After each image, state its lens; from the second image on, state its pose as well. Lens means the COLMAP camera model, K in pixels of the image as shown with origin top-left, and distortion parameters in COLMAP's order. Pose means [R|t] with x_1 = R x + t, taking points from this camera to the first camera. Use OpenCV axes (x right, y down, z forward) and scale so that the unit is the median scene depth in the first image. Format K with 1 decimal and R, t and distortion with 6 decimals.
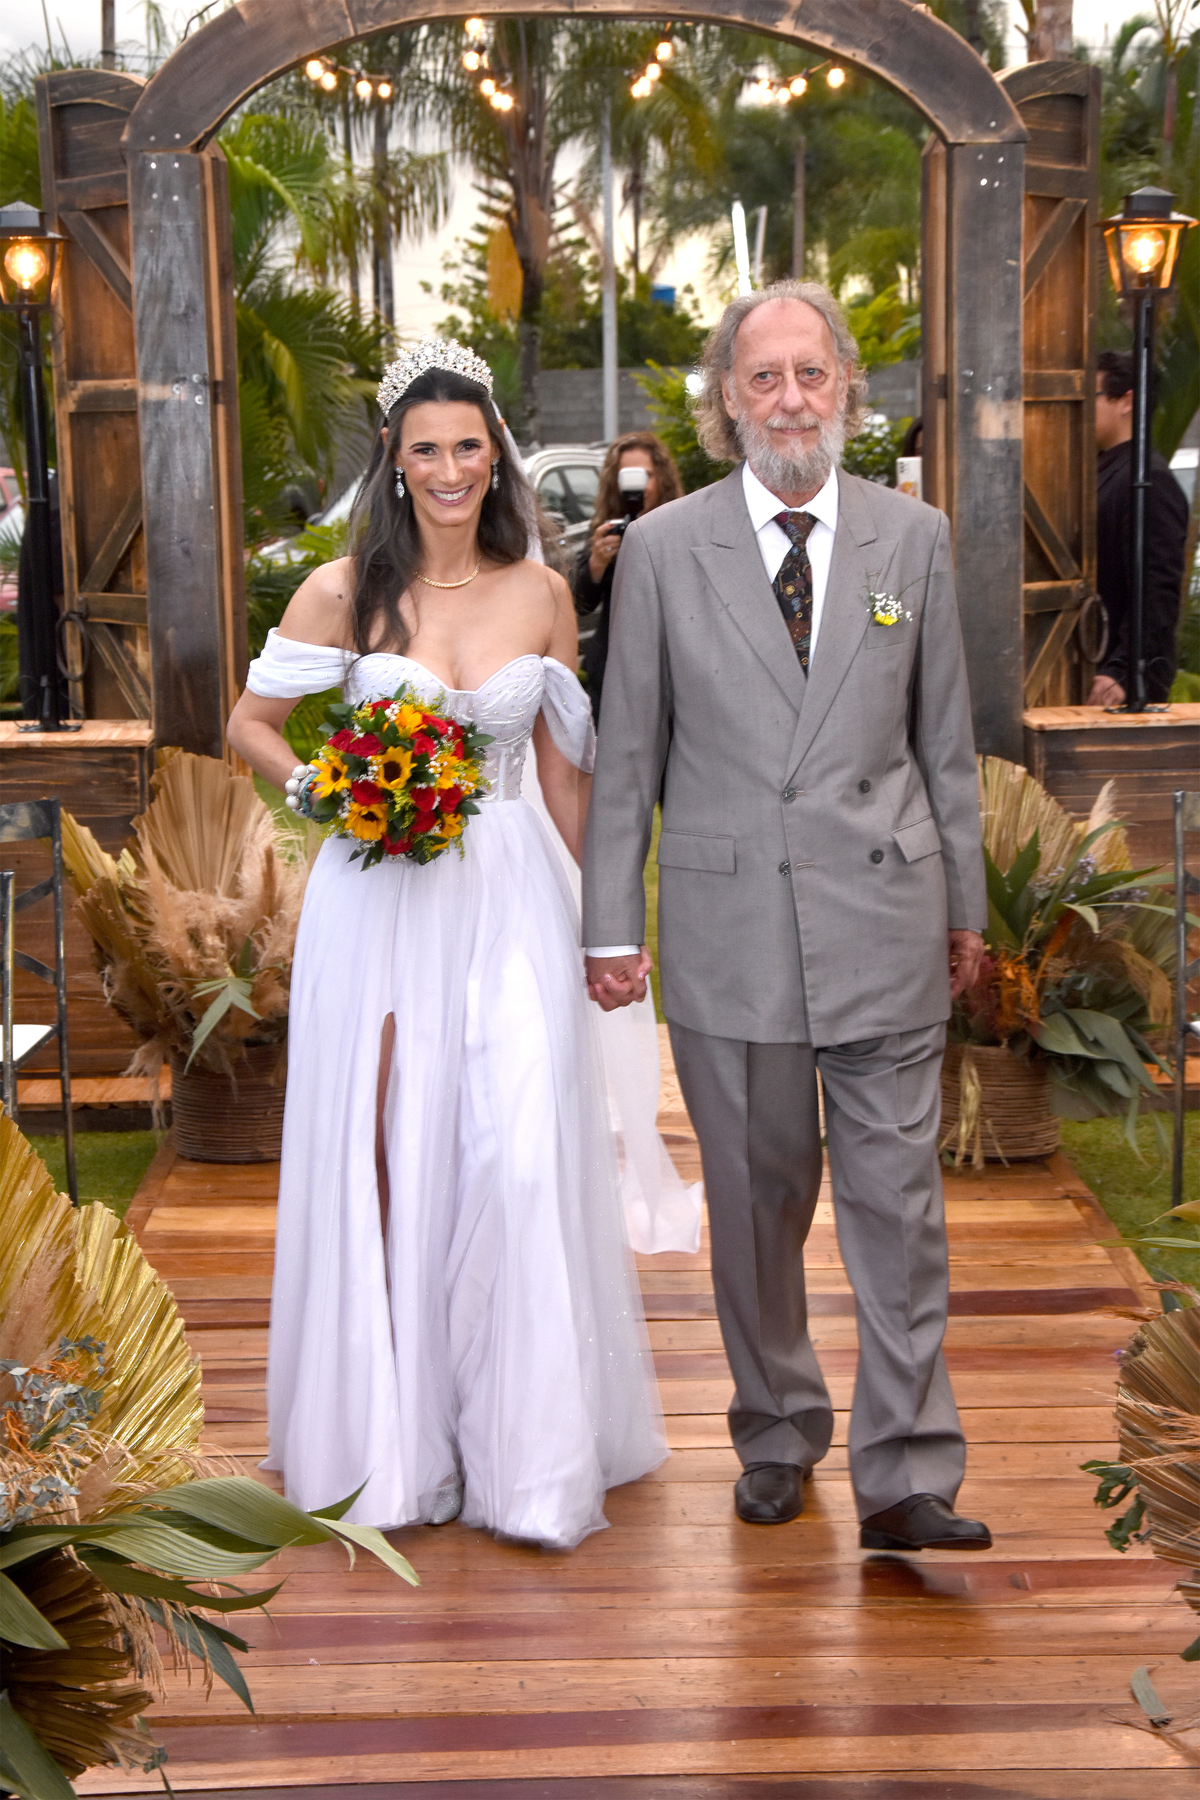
lens RADIAL K [[3535.3, 0, 600.0], [0, 3535.3, 900.0], [0, 0, 1]] dist [0.359594, 0.153130]
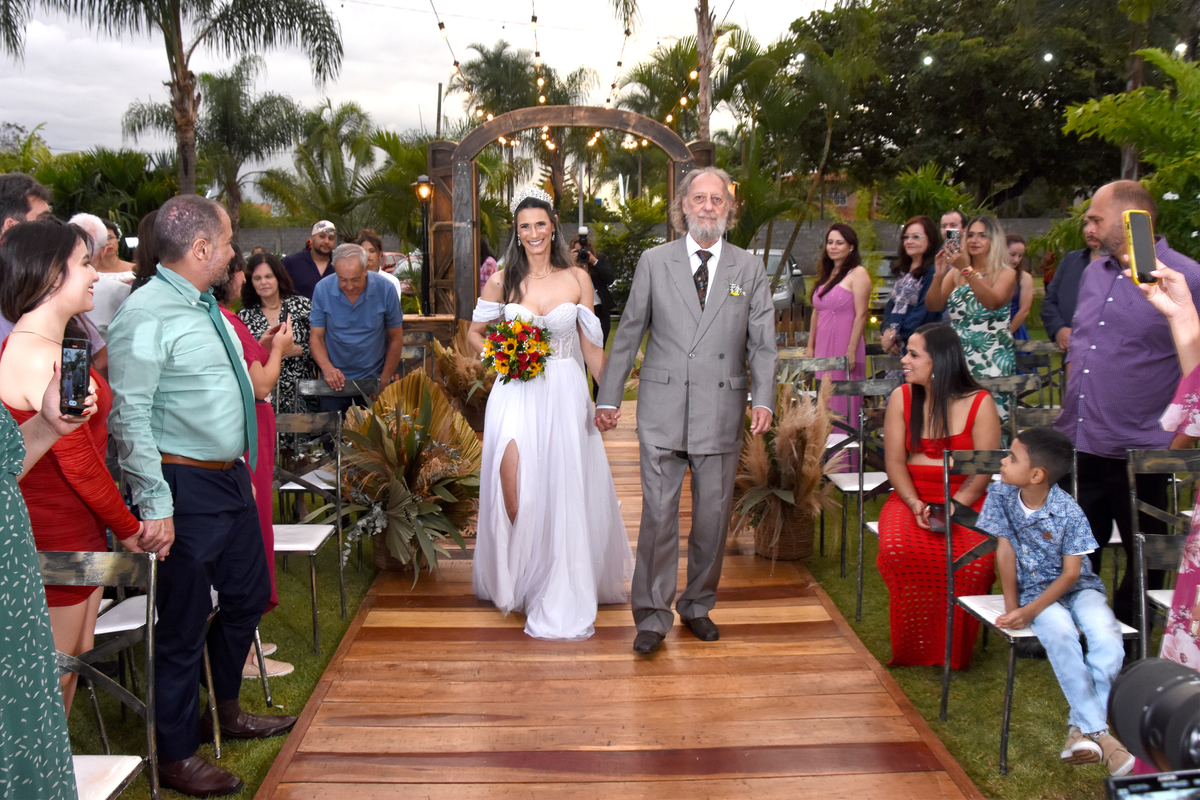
lens RADIAL K [[1159.1, 0, 600.0], [0, 1159.1, 400.0], [0, 0, 1]] dist [-0.186070, -0.000002]
pose [[0.999739, 0.009141, 0.020958, -0.001230], [-0.009198, 0.999954, 0.002659, 0.026992], [-0.020932, -0.002851, 0.999777, -0.146704]]
